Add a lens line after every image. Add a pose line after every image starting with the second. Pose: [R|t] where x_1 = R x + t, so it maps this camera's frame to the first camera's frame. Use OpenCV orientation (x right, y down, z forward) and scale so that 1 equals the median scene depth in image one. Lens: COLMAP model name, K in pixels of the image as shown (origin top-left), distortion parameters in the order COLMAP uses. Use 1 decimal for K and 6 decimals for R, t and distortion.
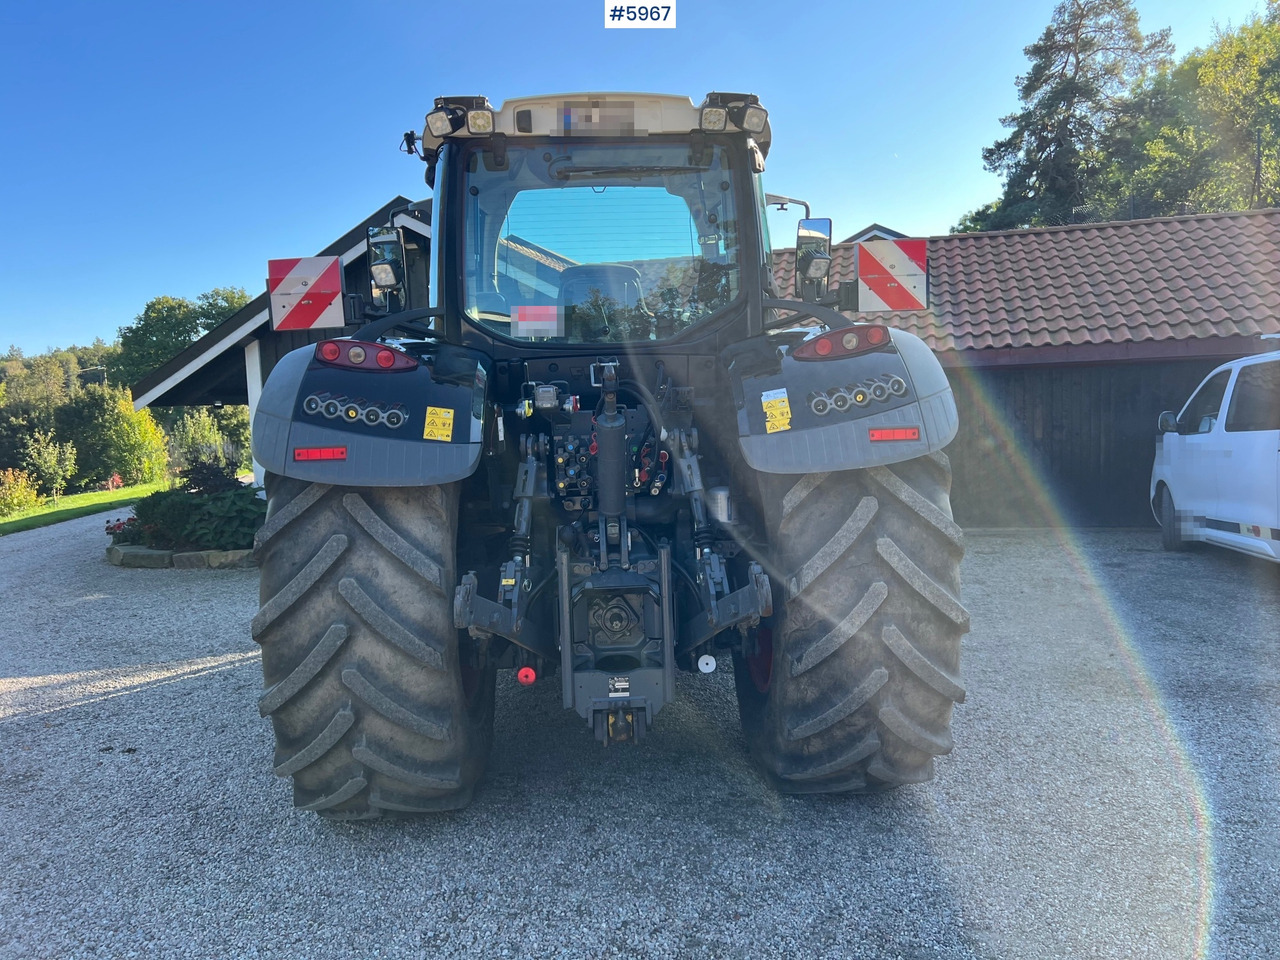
lens RADIAL K [[958.8, 0, 642.3], [0, 958.8, 470.3], [0, 0, 1]] dist [0.062533, -0.063525]
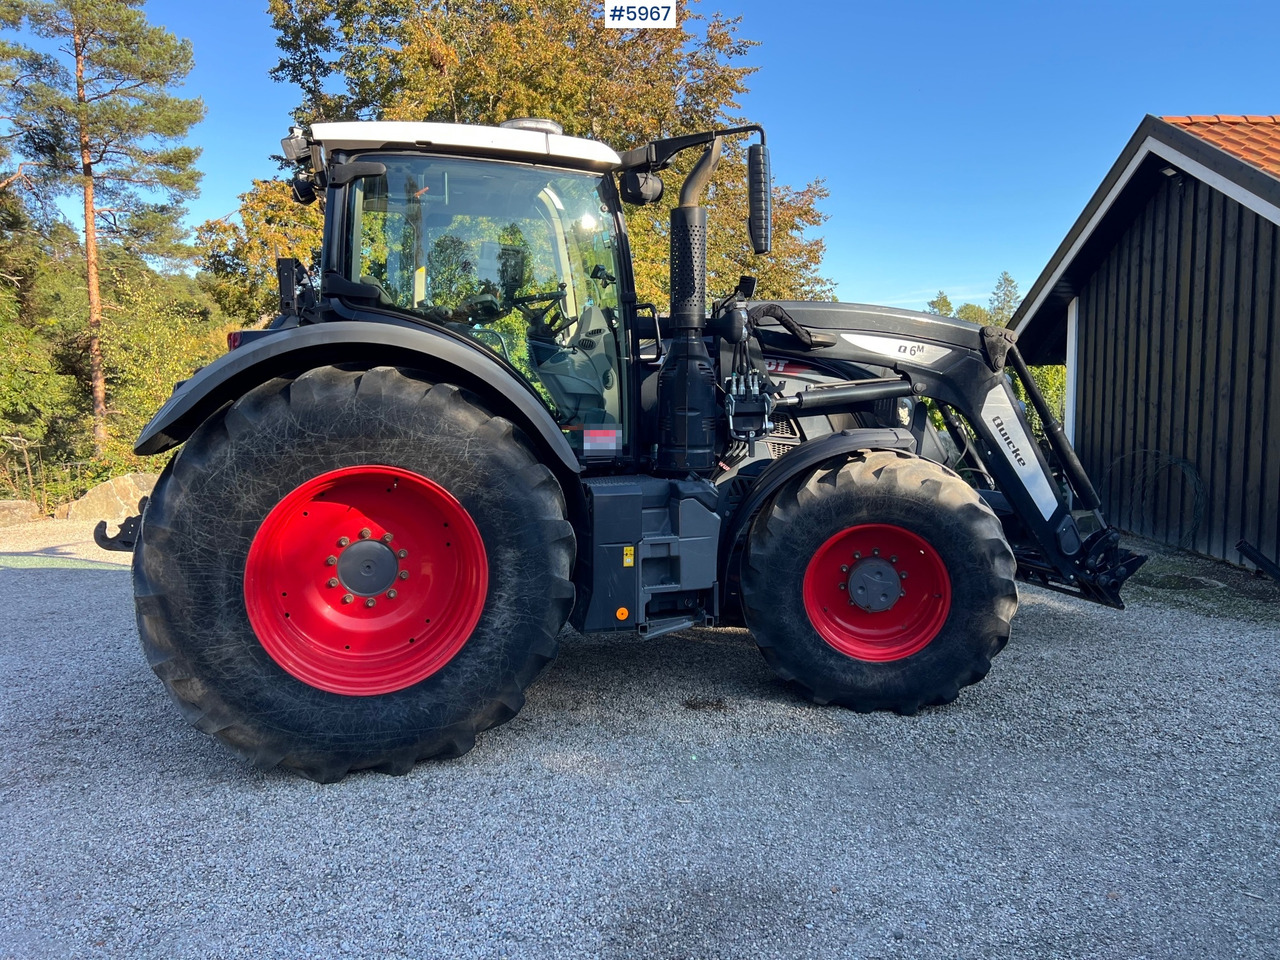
lens RADIAL K [[958.8, 0, 636.8], [0, 958.8, 468.8], [0, 0, 1]] dist [0.062533, -0.063525]
pose [[0.253474, 0.121201, -0.959719, 1.474273], [-0.063587, 0.992062, 0.108492, -0.150610], [0.965250, 0.033526, 0.259169, 1.204130]]
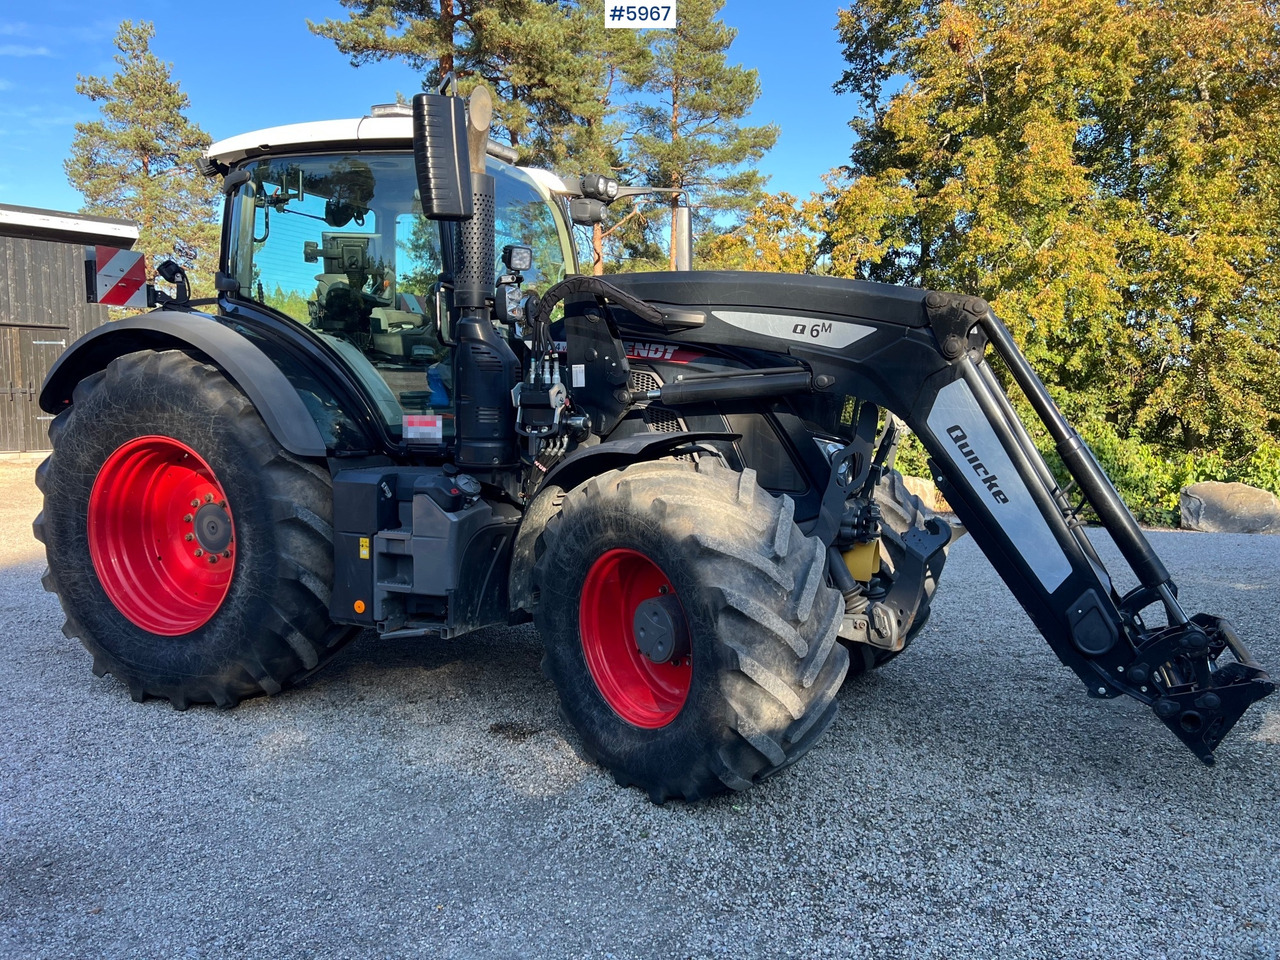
lens RADIAL K [[958.8, 0, 642.0], [0, 958.8, 478.3], [0, 0, 1]] dist [0.062533, -0.063525]
pose [[-0.437101, 0.114451, -0.892101, 1.196852], [-0.052524, 0.986930, 0.152352, -0.189574], [0.897877, 0.113450, -0.425377, 2.354858]]
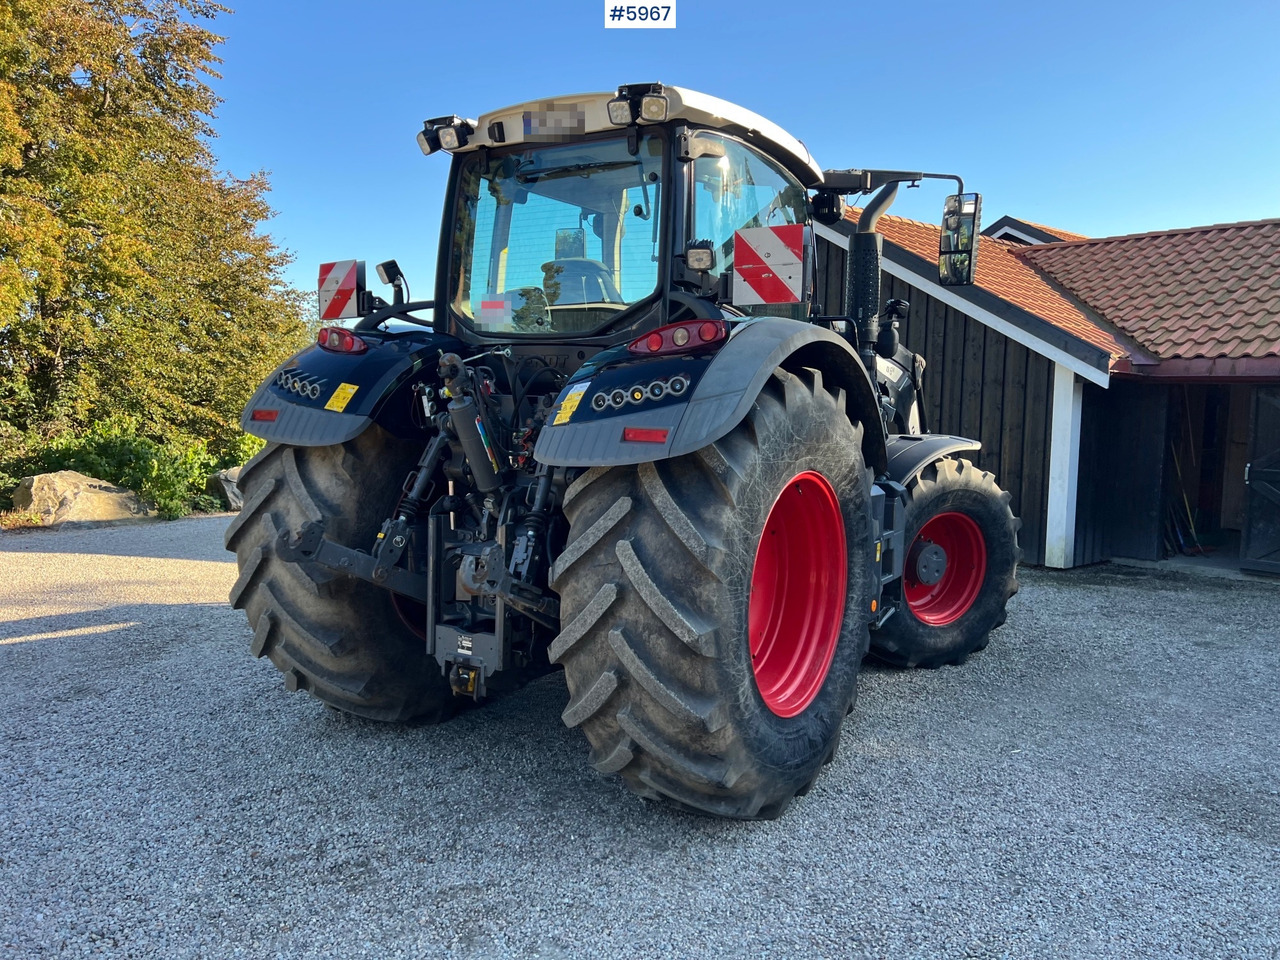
lens RADIAL K [[958.8, 0, 647.5], [0, 958.8, 478.0], [0, 0, 1]] dist [0.062533, -0.063525]
pose [[0.820841, 0.101381, -0.562087, 0.759312], [-0.089681, 0.994791, 0.048460, -0.038747], [0.564071, 0.010631, 0.825658, 0.203196]]
